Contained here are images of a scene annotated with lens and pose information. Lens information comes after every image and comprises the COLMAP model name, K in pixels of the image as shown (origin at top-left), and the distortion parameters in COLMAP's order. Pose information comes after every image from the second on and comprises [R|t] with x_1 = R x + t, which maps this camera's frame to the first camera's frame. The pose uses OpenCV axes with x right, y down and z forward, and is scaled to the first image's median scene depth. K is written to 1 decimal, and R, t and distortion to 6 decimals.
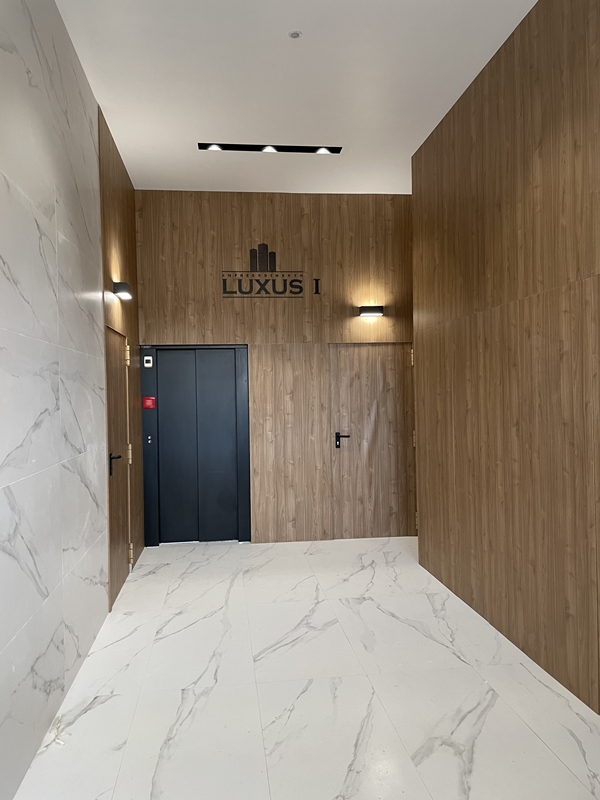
lens RADIAL K [[609.7, 0, 278.6], [0, 609.7, 383.9], [0, 0, 1]] dist [0.081913, -0.016200]
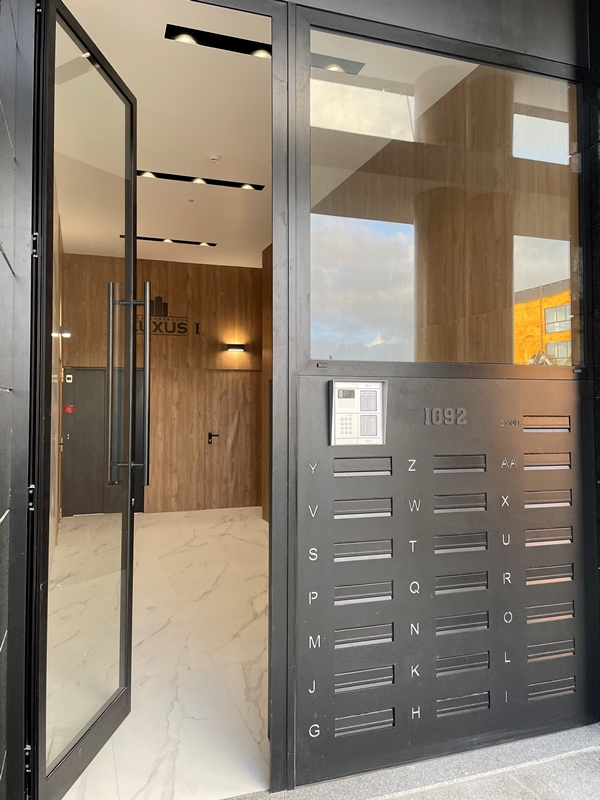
lens RADIAL K [[609.7, 0, 304.6], [0, 609.7, 398.3], [0, 0, 1]] dist [0.081913, -0.016200]
pose [[0.967499, 0.021116, 0.251990, -0.049516], [-0.021339, 0.999771, -0.001850, -0.001469], [-0.251971, -0.003587, 0.967728, -0.420937]]
